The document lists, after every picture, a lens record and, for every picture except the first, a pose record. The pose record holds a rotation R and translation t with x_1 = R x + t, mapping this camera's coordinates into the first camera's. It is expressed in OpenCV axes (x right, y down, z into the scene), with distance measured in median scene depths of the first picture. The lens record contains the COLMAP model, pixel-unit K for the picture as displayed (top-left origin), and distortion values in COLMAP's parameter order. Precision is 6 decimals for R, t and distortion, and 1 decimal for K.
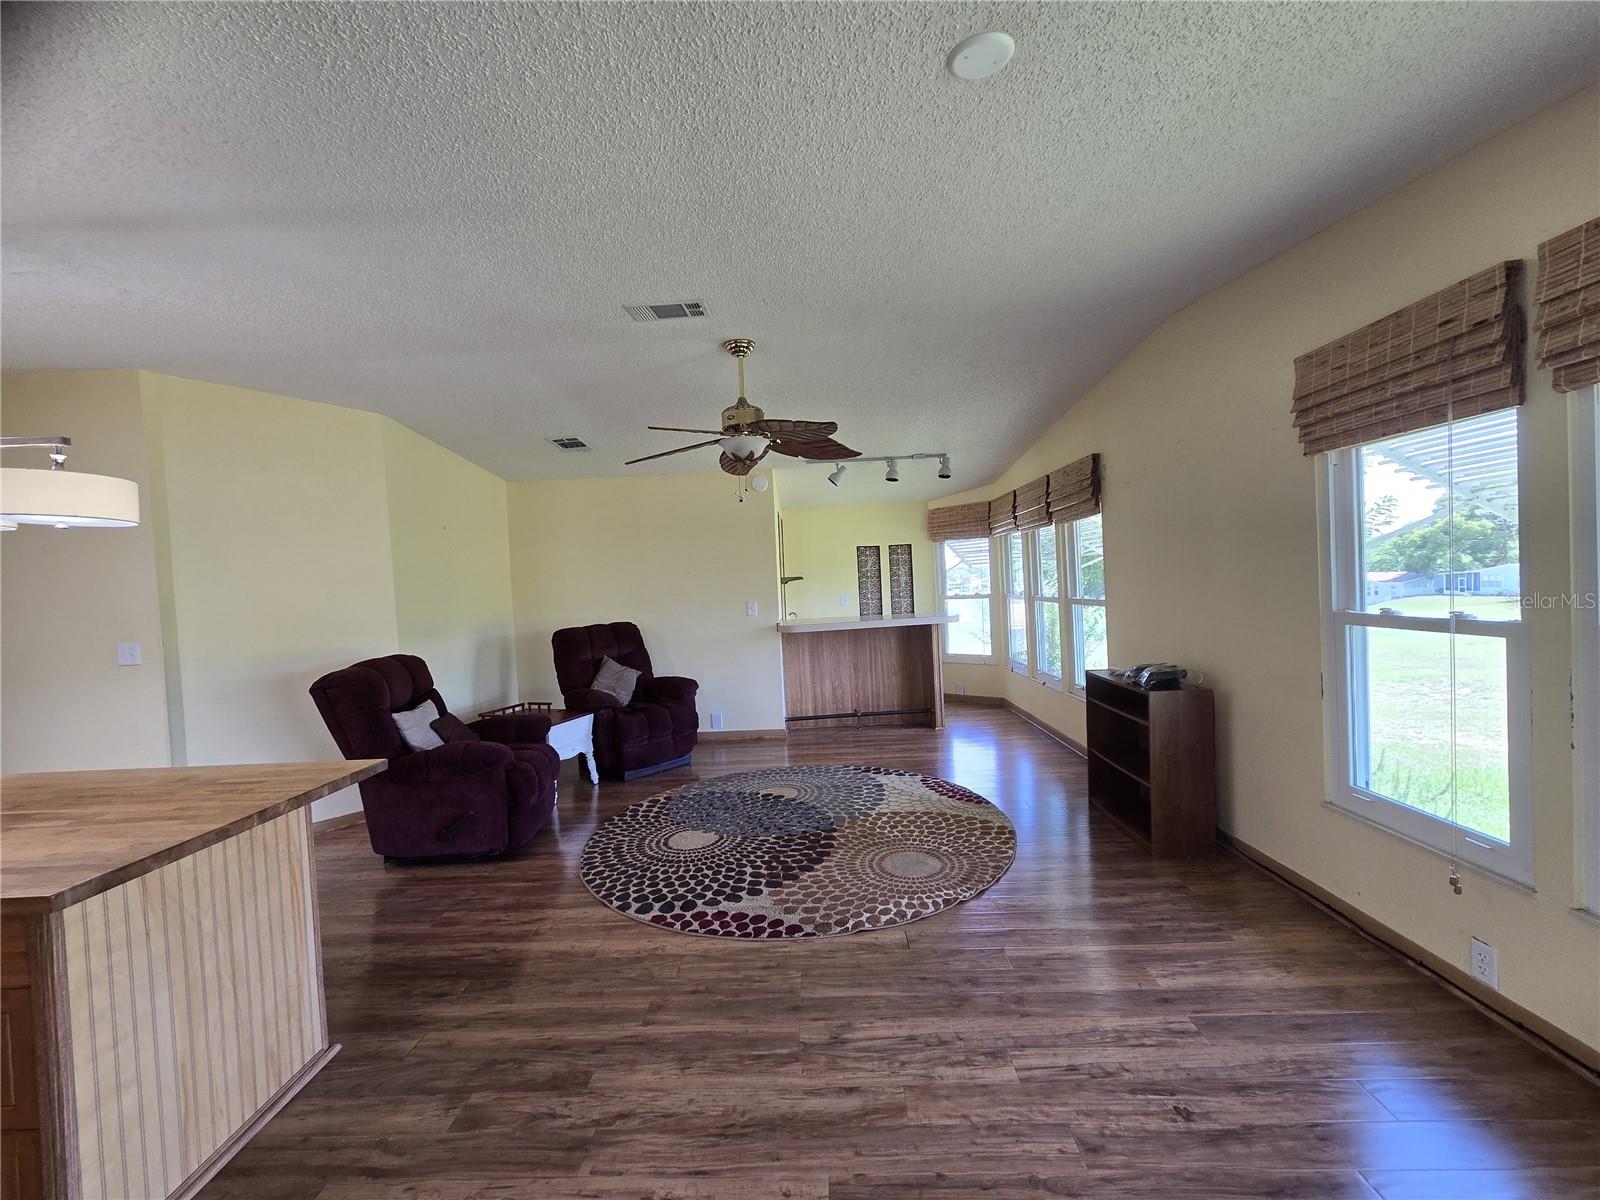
lens RADIAL K [[657.1, 0, 797.5], [0, 657.1, 609.2], [0, 0, 1]] dist [-0.000004, 0.002914]
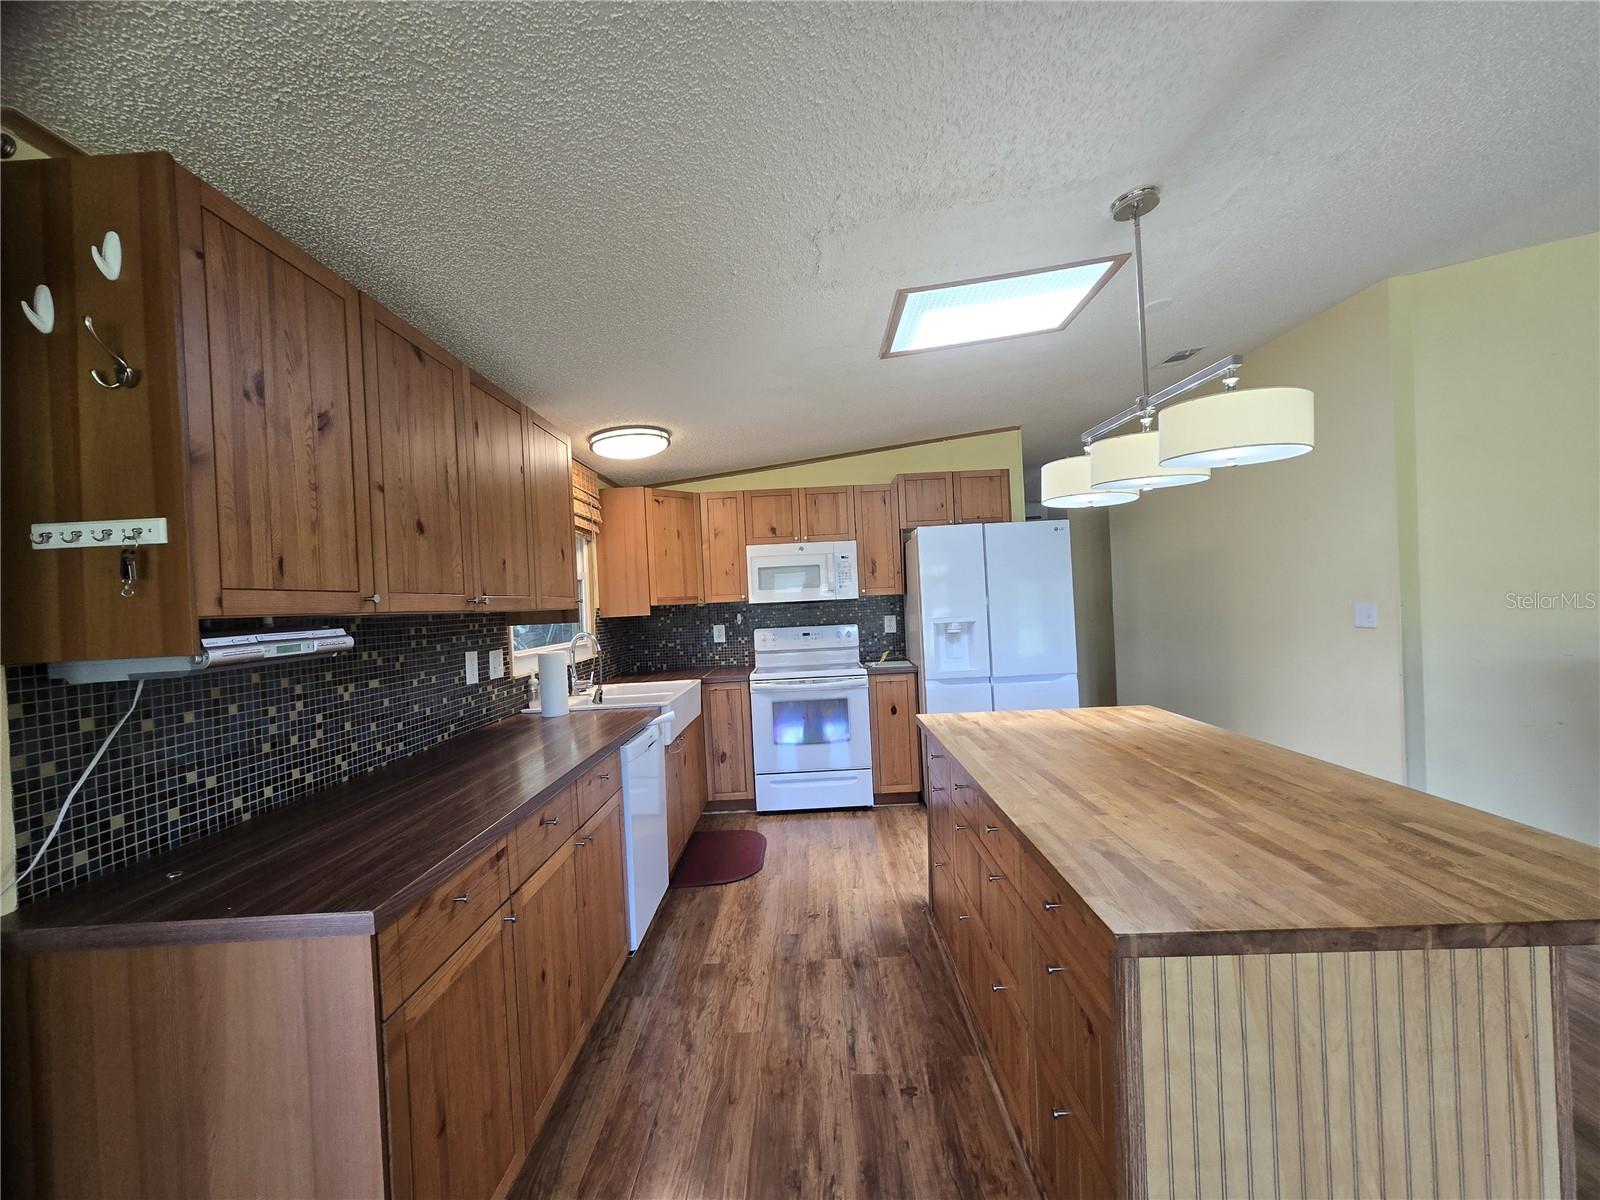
lens RADIAL K [[657.1, 0, 802.1], [0, 657.1, 607.8], [0, 0, 1]] dist [-0.000004, 0.002914]
pose [[0.017183, 0.057357, -0.998206, -0.181029], [0.006300, 0.998327, 0.057472, 0.003535], [0.999833, -0.007276, 0.016793, 0.286847]]
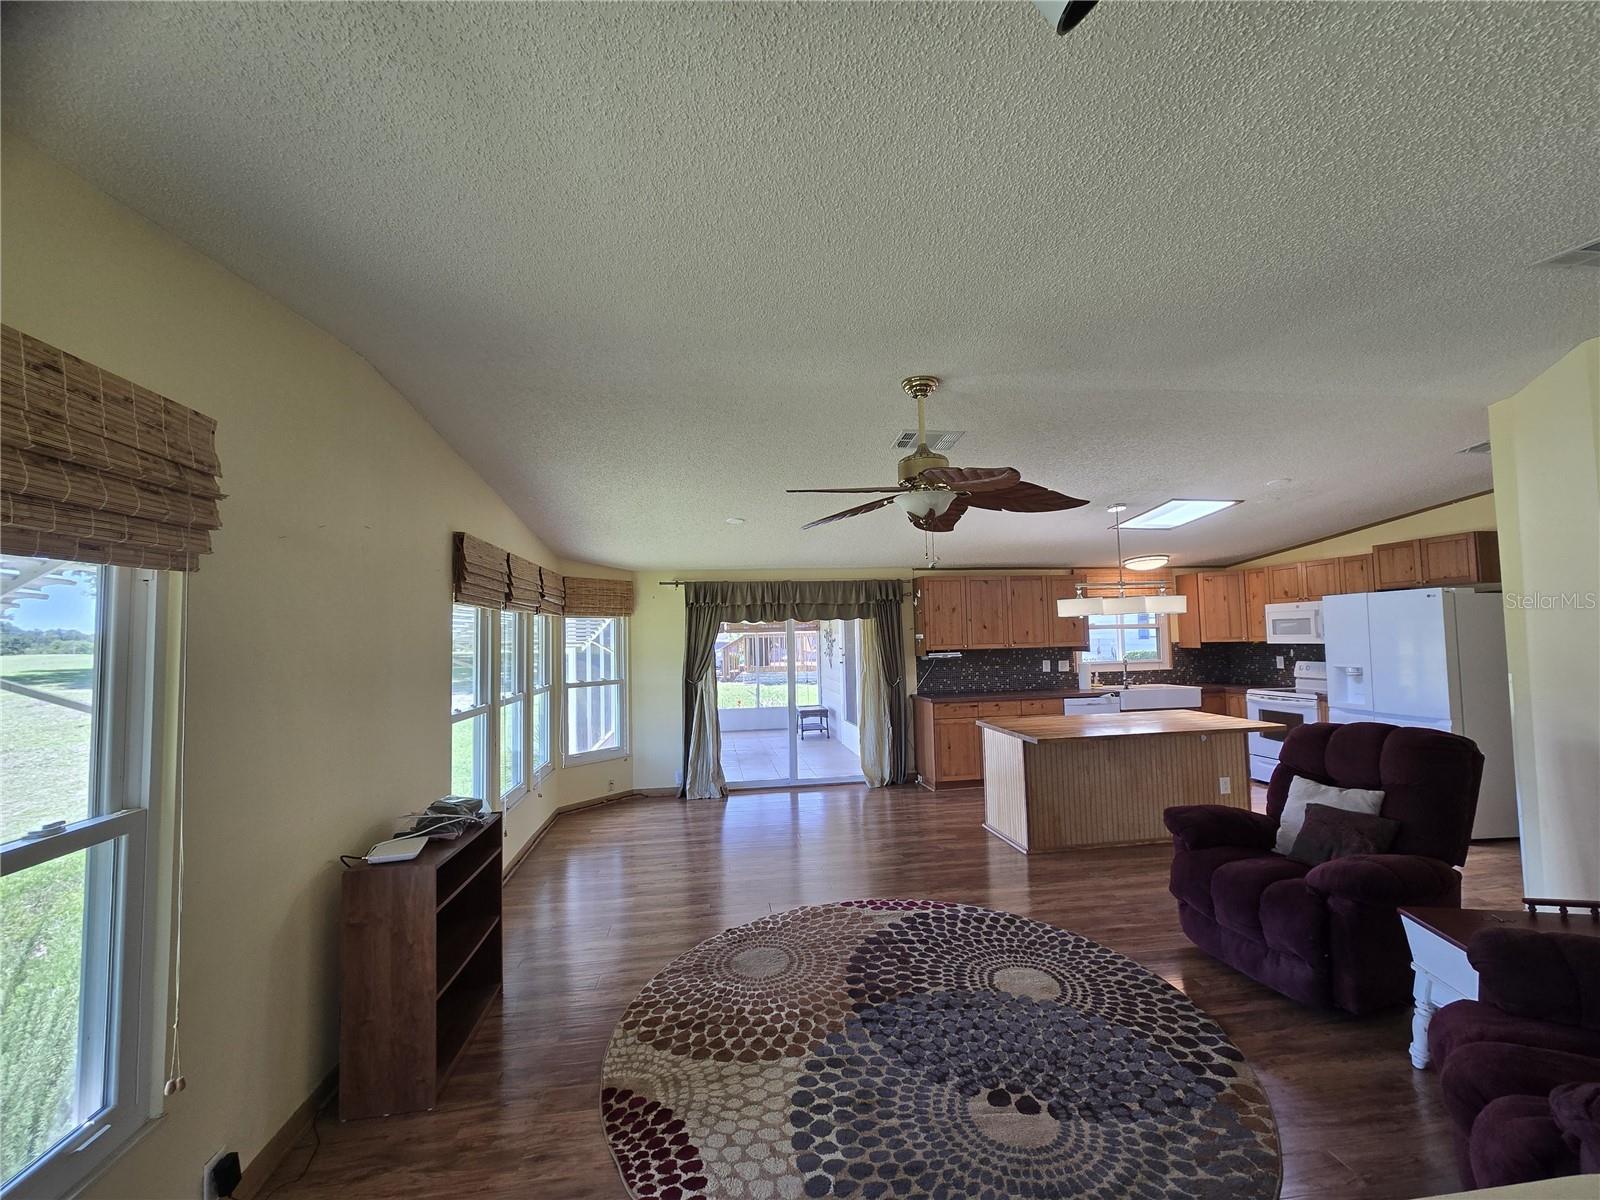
lens RADIAL K [[657.1, 0, 799.7], [0, 657.1, 612.7], [0, 0, 1]] dist [-0.000004, 0.002914]
pose [[-0.983327, 0.066900, -0.169093, 0.277728], [0.066655, 0.997751, 0.007126, -0.156268], [0.169189, -0.004263, -0.985574, 2.237345]]
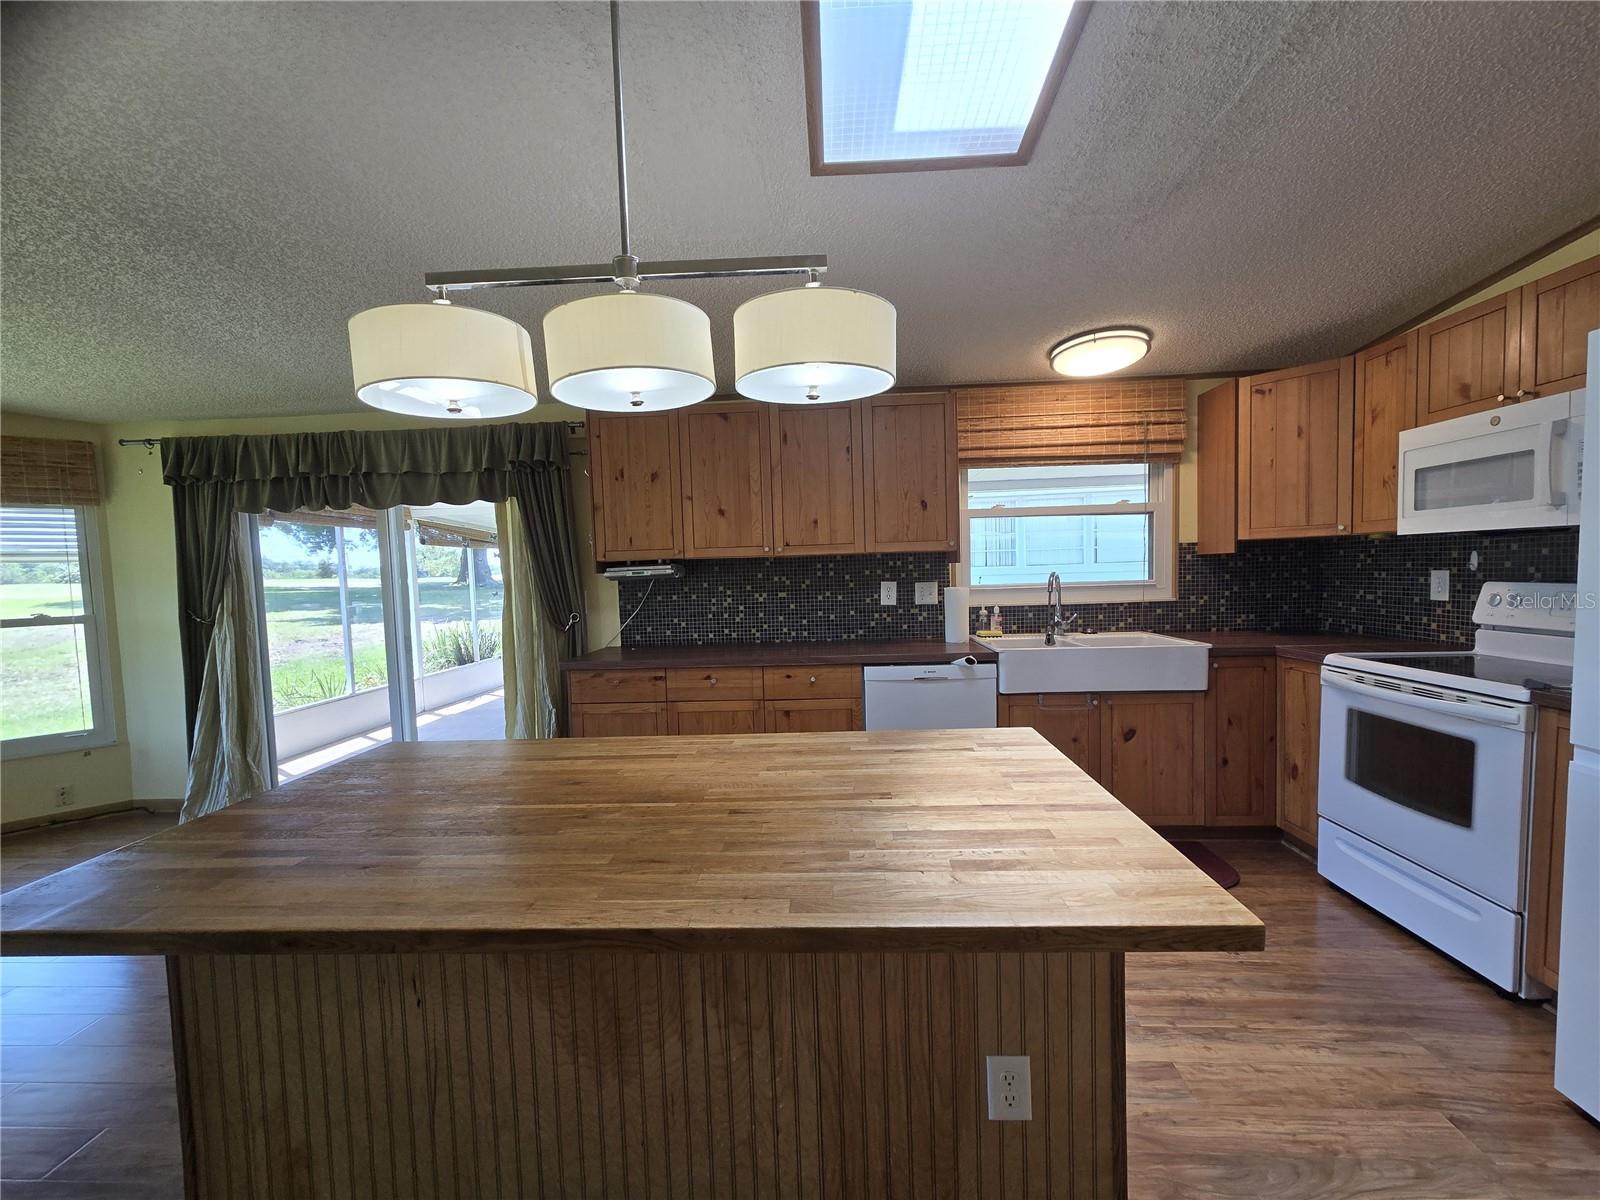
lens RADIAL K [[657.1, 0, 797.6], [0, 657.1, 609.9], [0, 0, 1]] dist [-0.000004, 0.002914]
pose [[-0.996166, 0.078634, 0.038329, -0.981206], [0.082165, 0.991441, 0.101457, 0.025727], [-0.030023, 0.104217, -0.994101, 1.119467]]
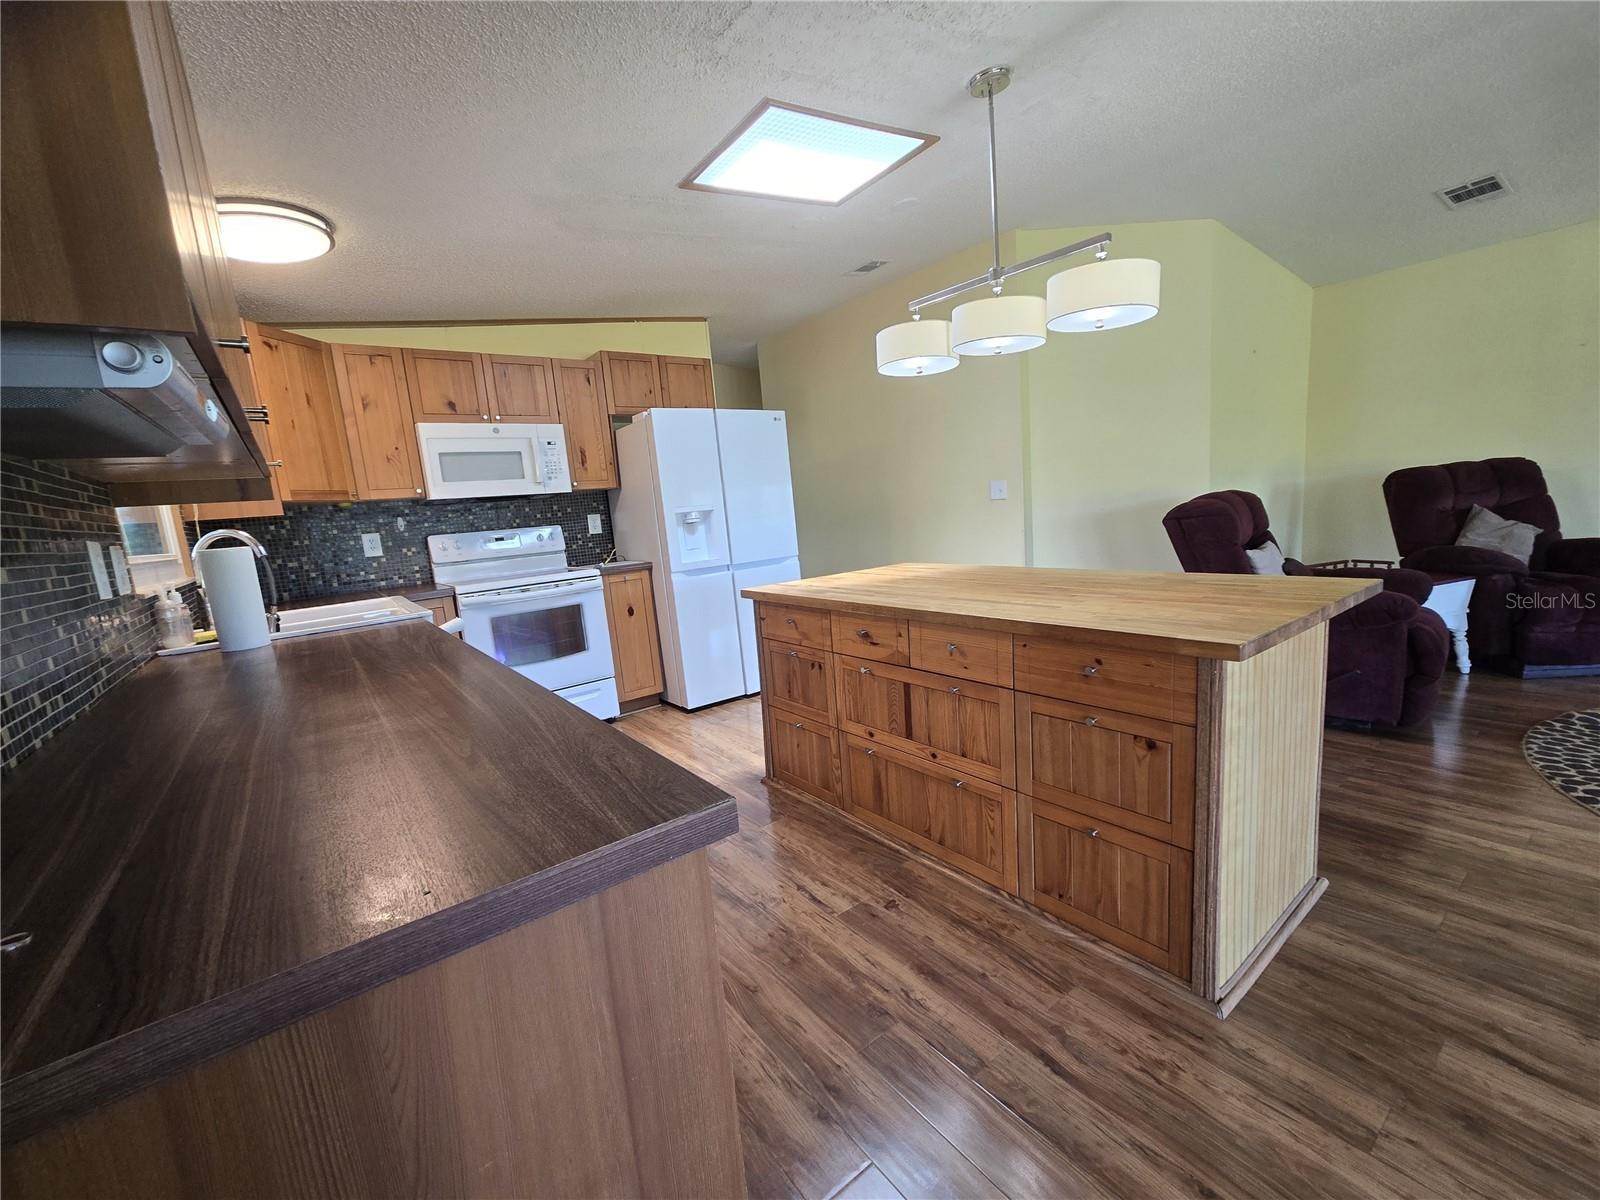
lens RADIAL K [[657.1, 0, 802.5], [0, 657.1, 608.5], [0, 0, 1]] dist [-0.000004, 0.002914]
pose [[0.627597, 0.118932, -0.769401, -0.361369], [0.019173, 0.985602, 0.167991, 0.091597], [0.778303, -0.120182, 0.616280, -0.057161]]
